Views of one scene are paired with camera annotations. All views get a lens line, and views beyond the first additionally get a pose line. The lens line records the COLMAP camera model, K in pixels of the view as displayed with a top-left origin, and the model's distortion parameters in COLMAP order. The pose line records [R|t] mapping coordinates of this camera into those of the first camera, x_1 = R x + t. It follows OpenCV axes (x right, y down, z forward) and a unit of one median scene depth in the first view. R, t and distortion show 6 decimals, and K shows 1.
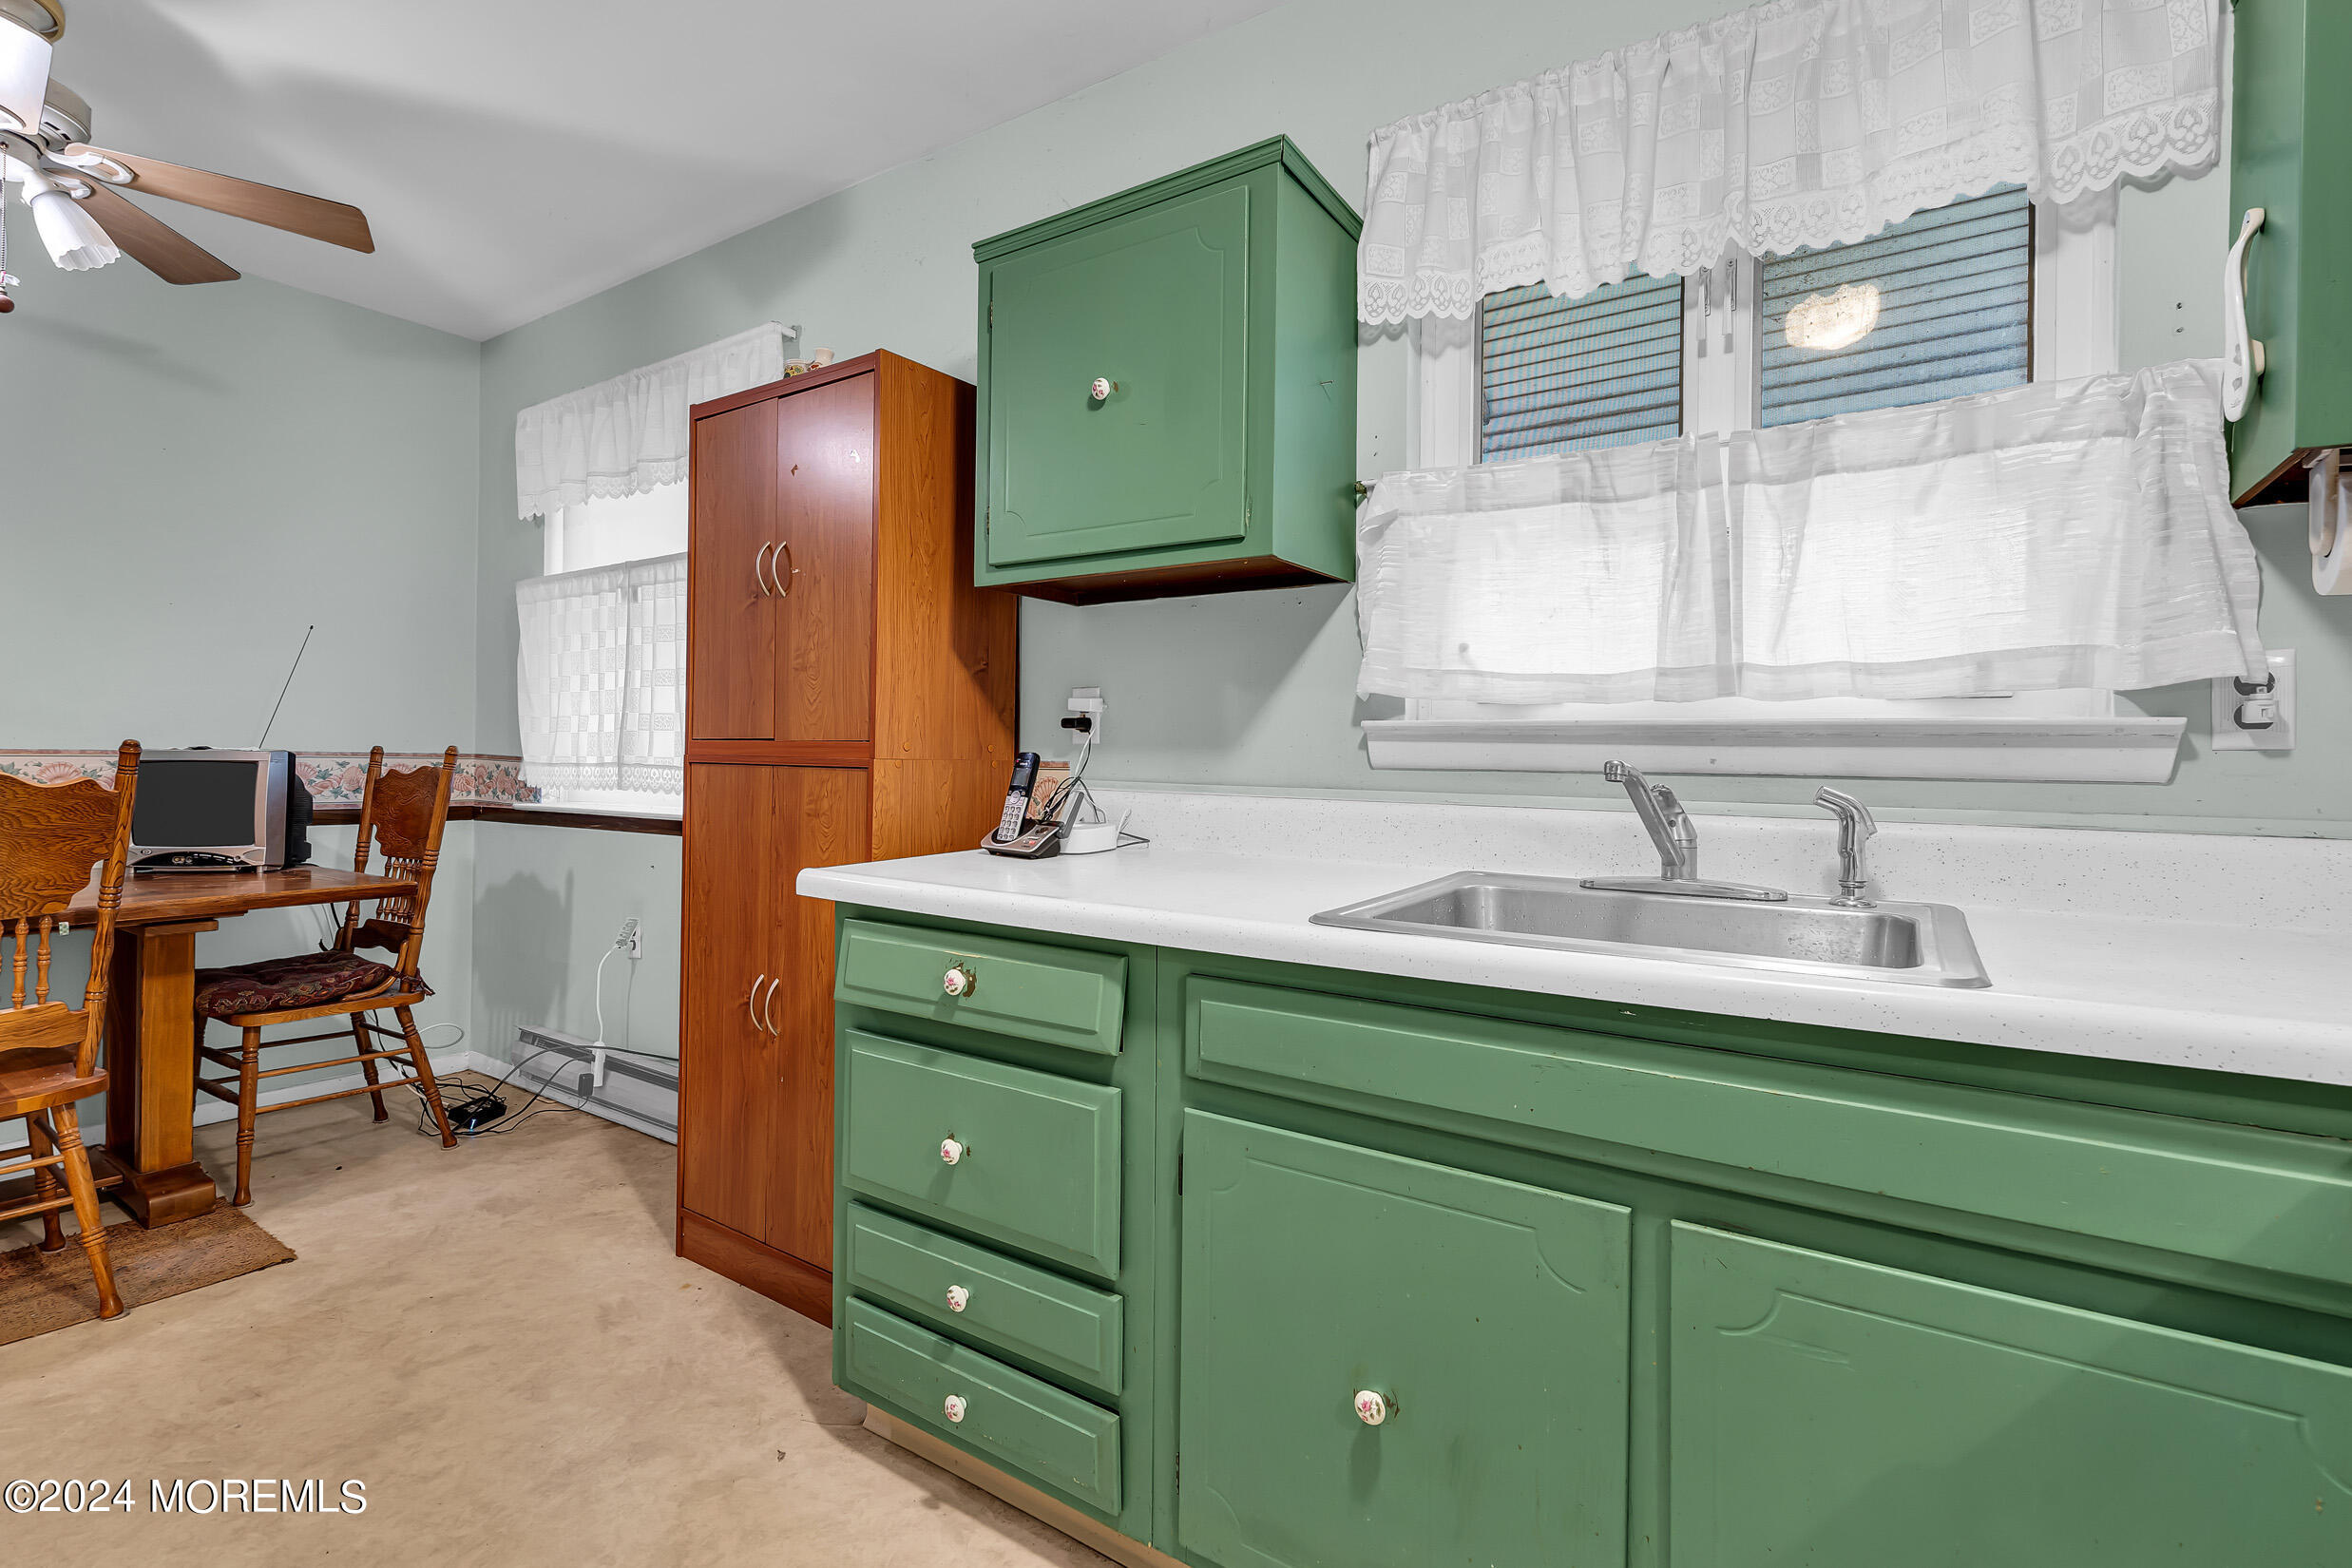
lens RADIAL K [[1088.3, 0, 1155.3], [0, 1088.3, 753.9], [0, 0, 1]] dist [-0.000771, -0.000106]
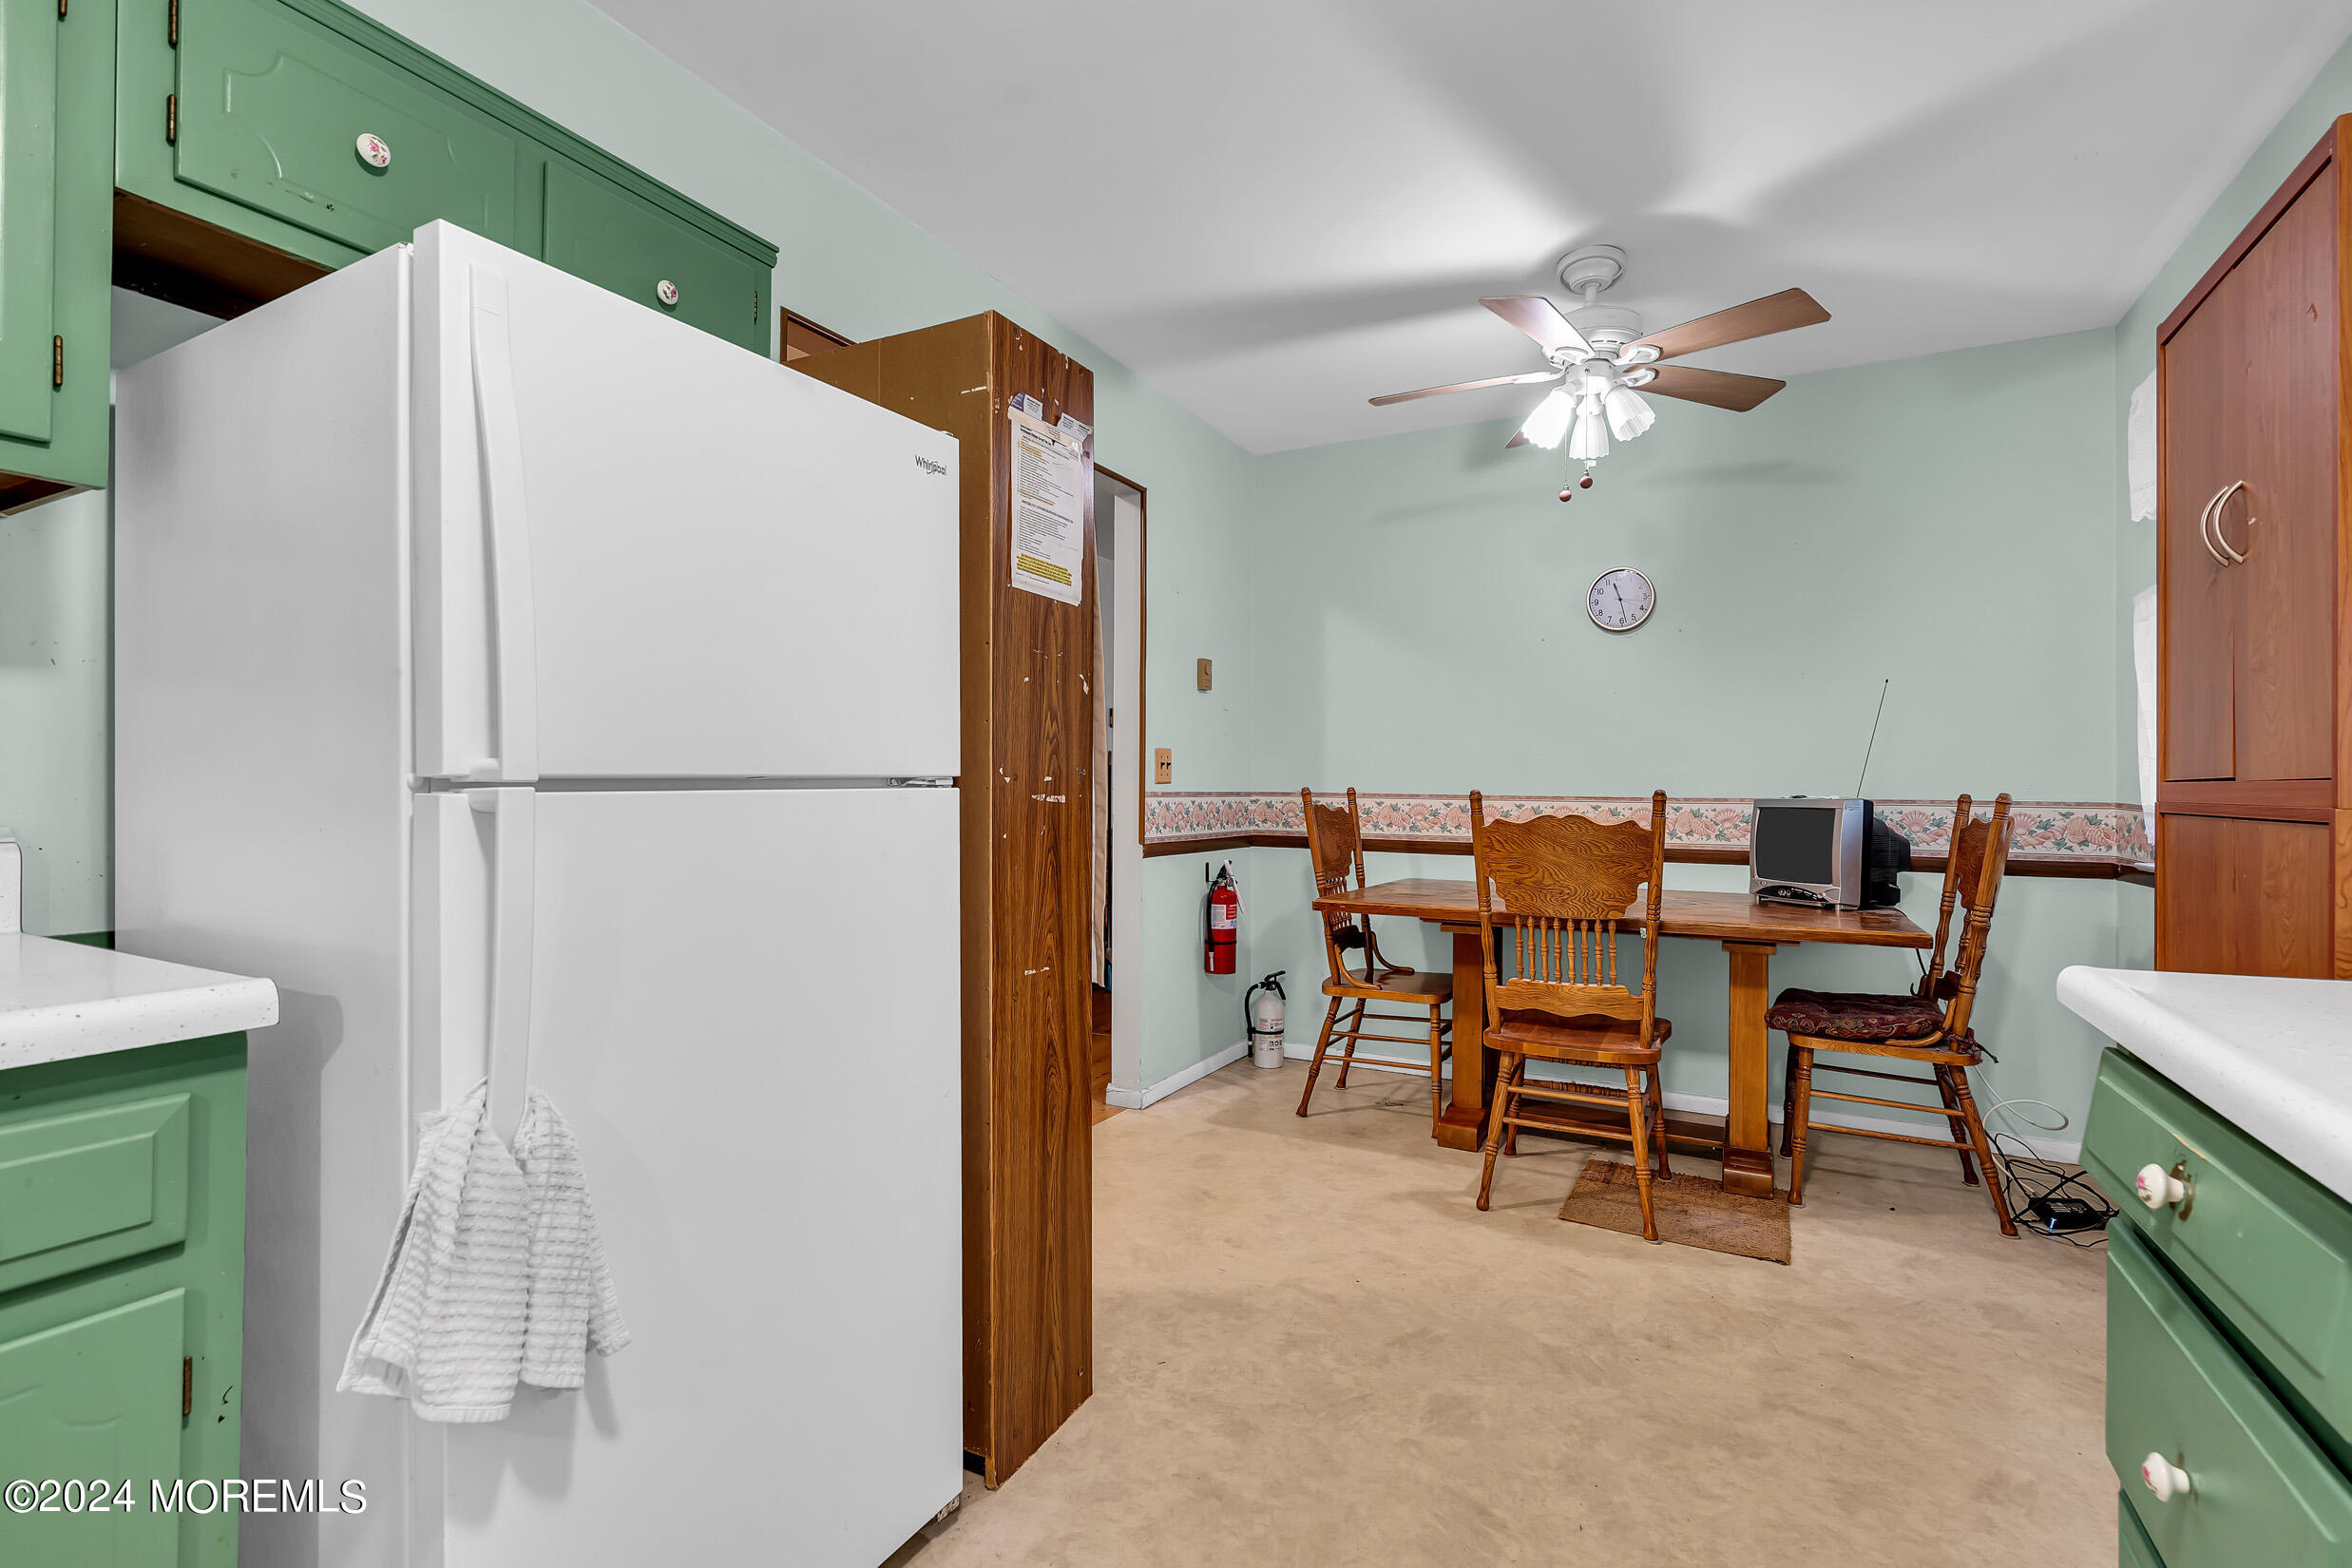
lens RADIAL K [[1068.2, 0, 1171.5], [0, 1068.2, 777.0], [0, 0, 1]] dist [-0.008485, 0.000442]
pose [[0.107601, -0.022979, -0.993929, 0.213382], [-0.003832, 0.999716, -0.023528, 0.003368], [0.994187, 0.006340, 0.107483, 0.268309]]
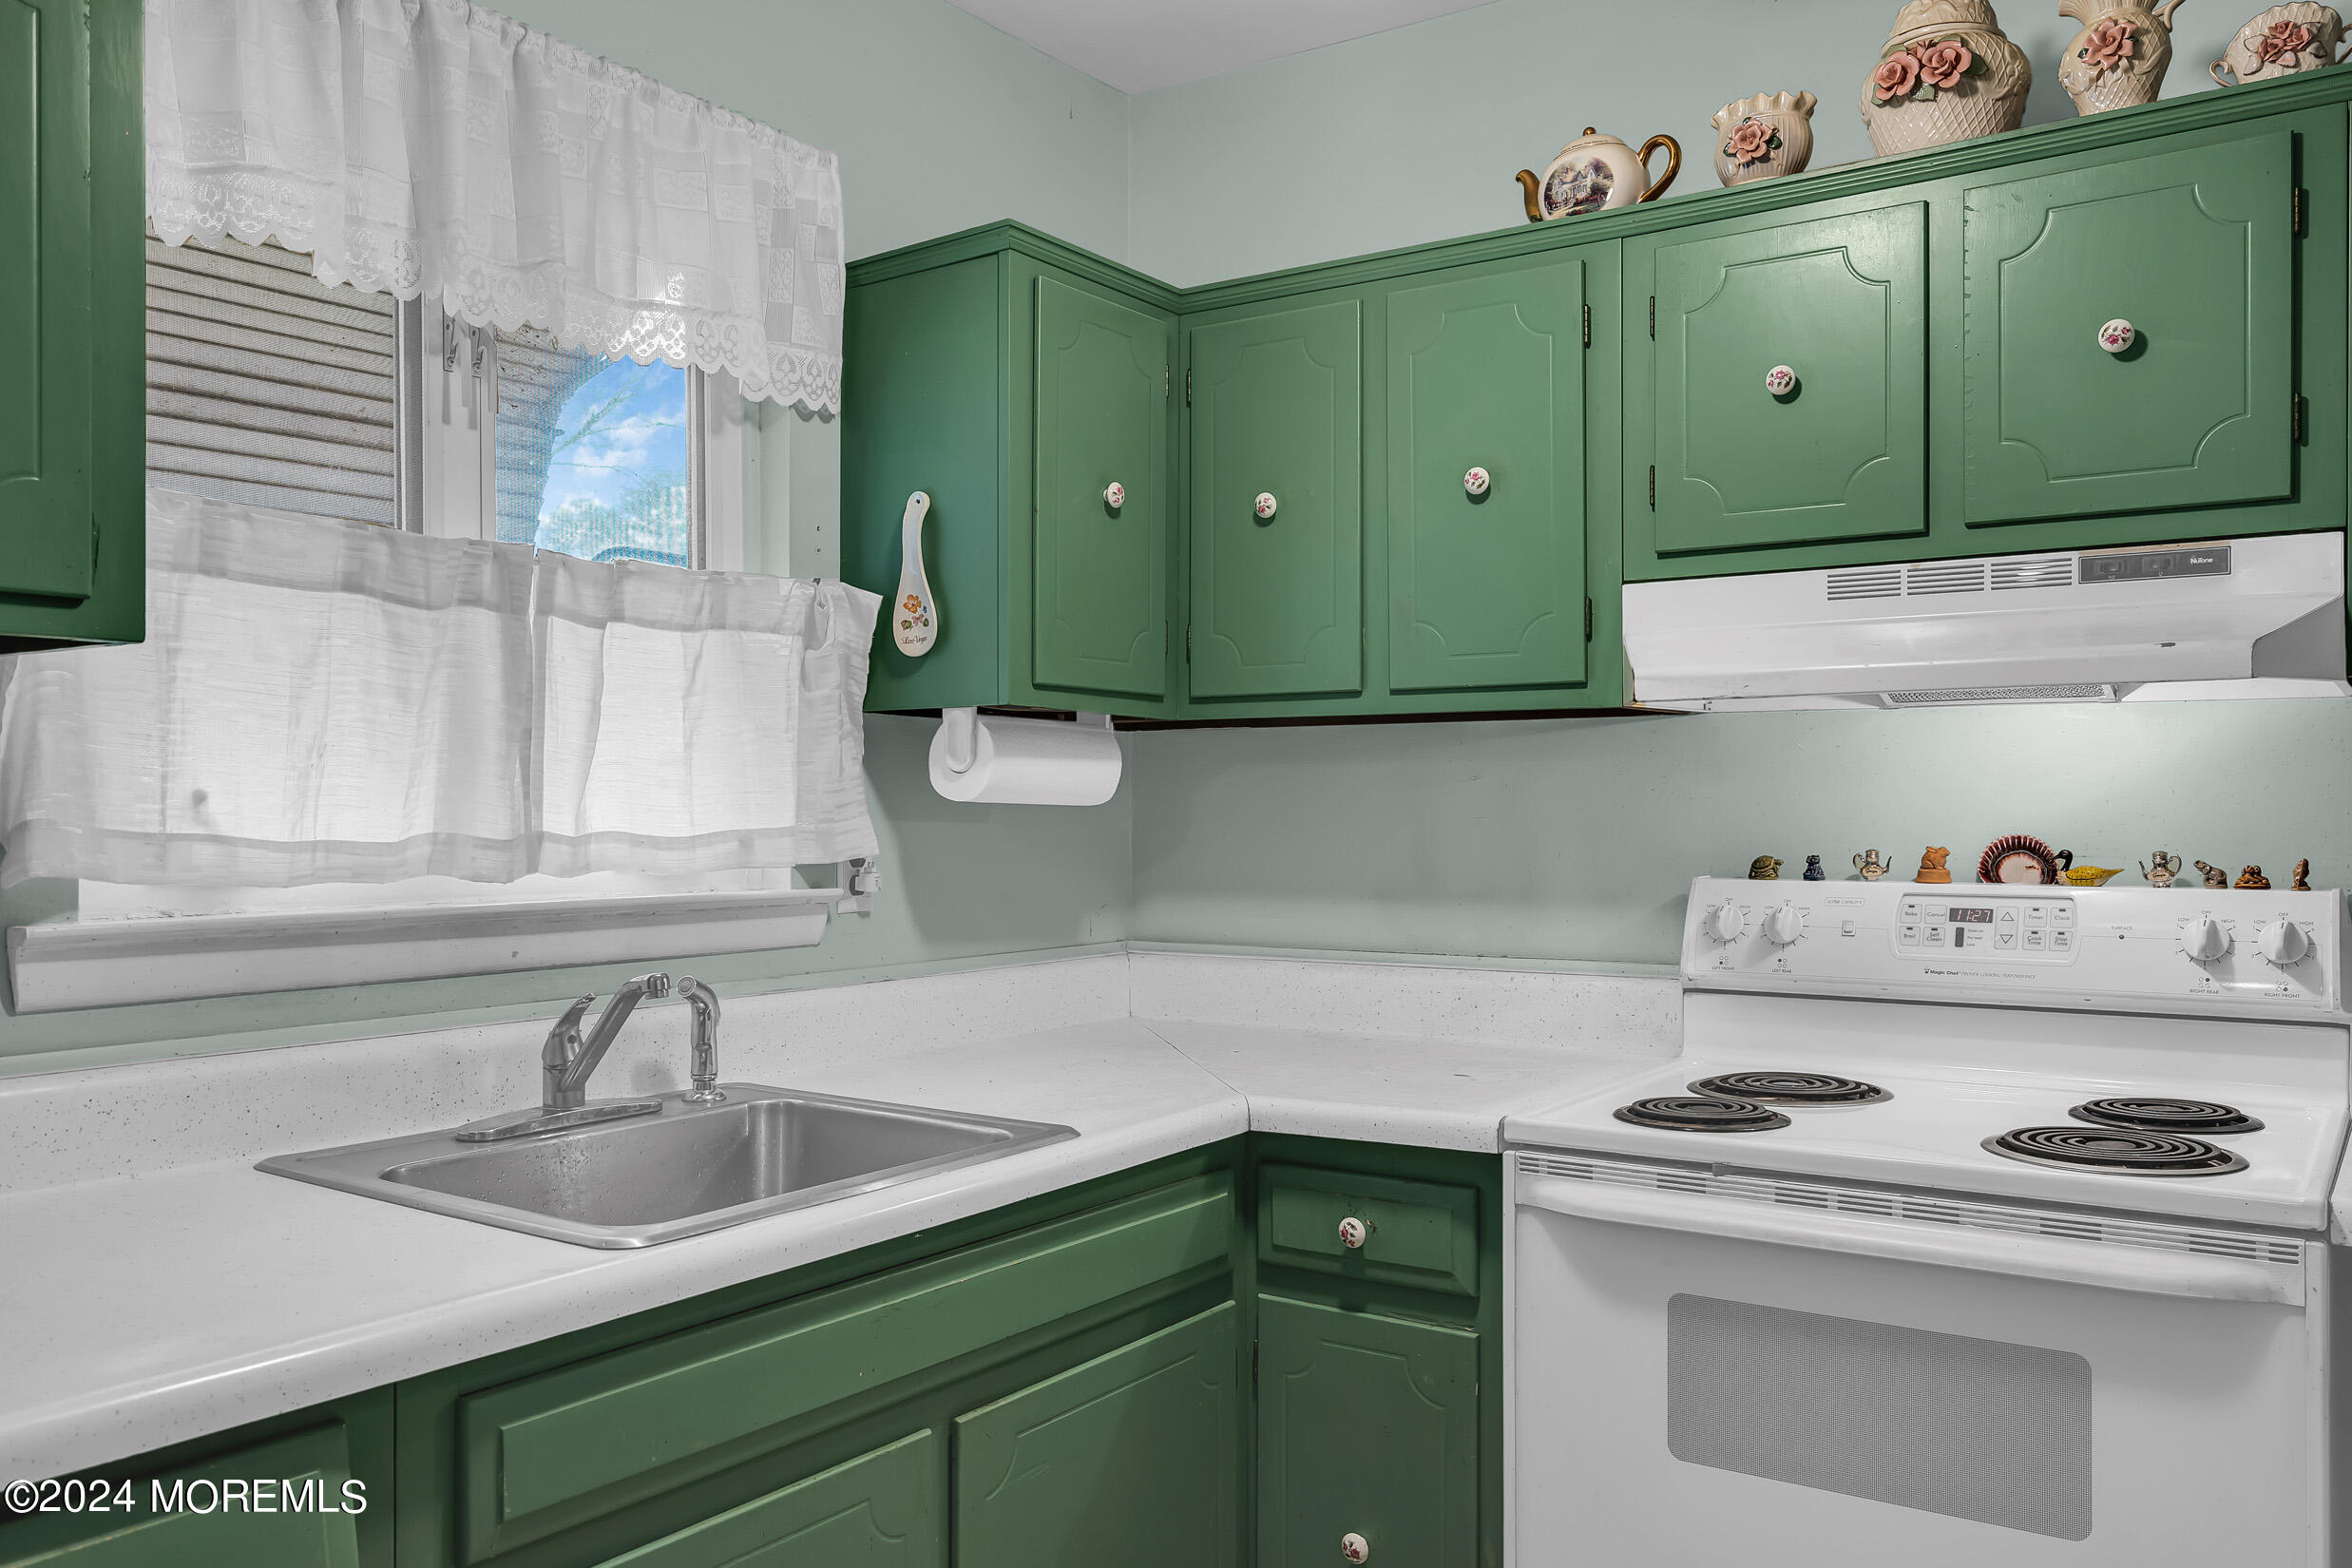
lens RADIAL K [[1855.7, 0, 1182.0], [0, 1855.7, 813.5], [0, 0, 1]] dist [0.010080, -0.008325]
pose [[-0.001465, -0.015195, 0.999883, -0.576822], [0.000937, 0.999884, 0.015196, -0.079573], [-0.999998, 0.000959, -0.001451, 0.349327]]
